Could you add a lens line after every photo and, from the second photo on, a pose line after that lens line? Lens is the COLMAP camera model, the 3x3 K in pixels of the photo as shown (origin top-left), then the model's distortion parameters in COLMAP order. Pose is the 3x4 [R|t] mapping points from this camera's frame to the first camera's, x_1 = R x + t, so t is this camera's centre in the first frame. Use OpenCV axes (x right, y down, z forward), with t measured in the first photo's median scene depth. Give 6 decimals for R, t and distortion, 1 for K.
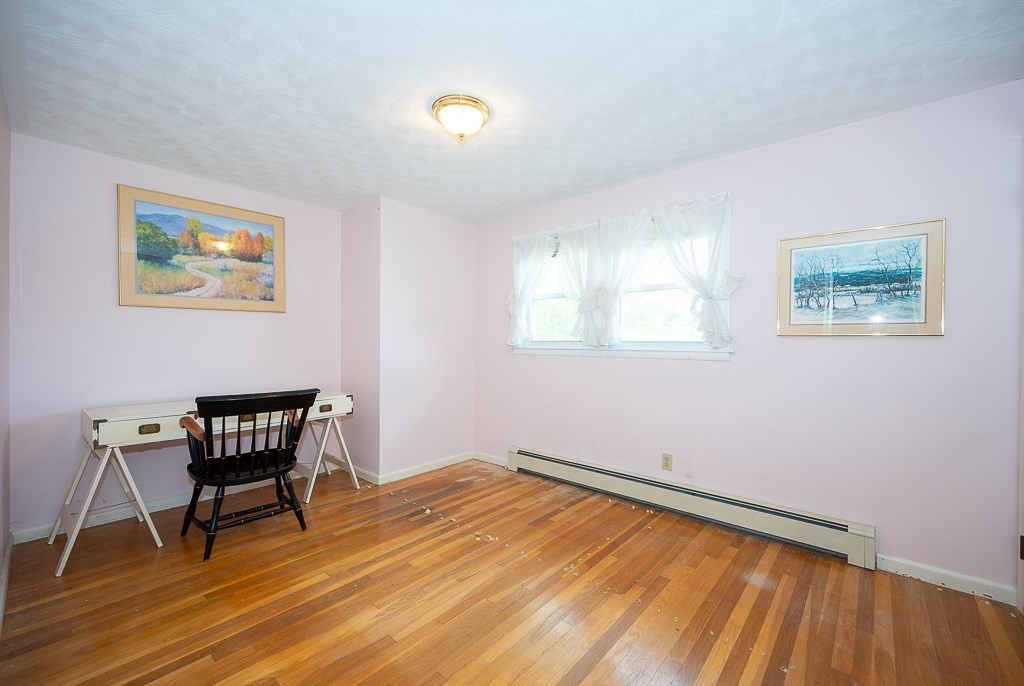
lens RADIAL K [[409.4, 0, 512.0], [0, 409.4, 343.0], [0, 0, 1]] dist [0.000001, -0.000051]
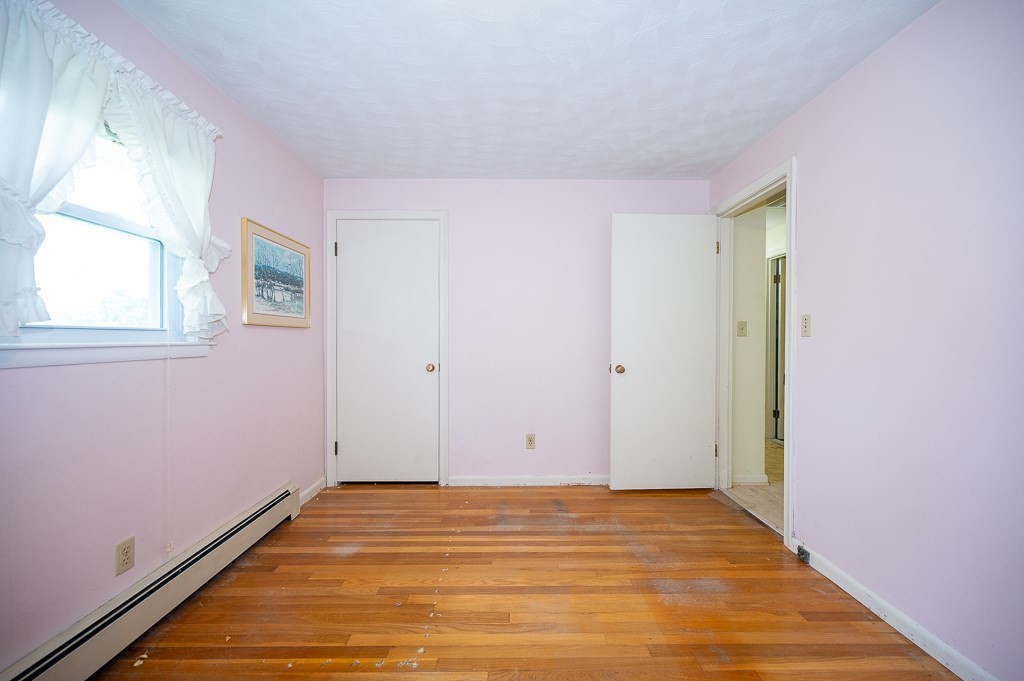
lens RADIAL K [[422.5, 0, 512.0], [0, 422.5, 340.5], [0, 0, 1]] dist [0.000431, 0.000088]
pose [[-0.678757, -0.012602, 0.734255, -0.468412], [-0.002064, 0.999882, 0.015253, 0.002505], [-0.734360, 0.008838, -0.678702, 1.301725]]
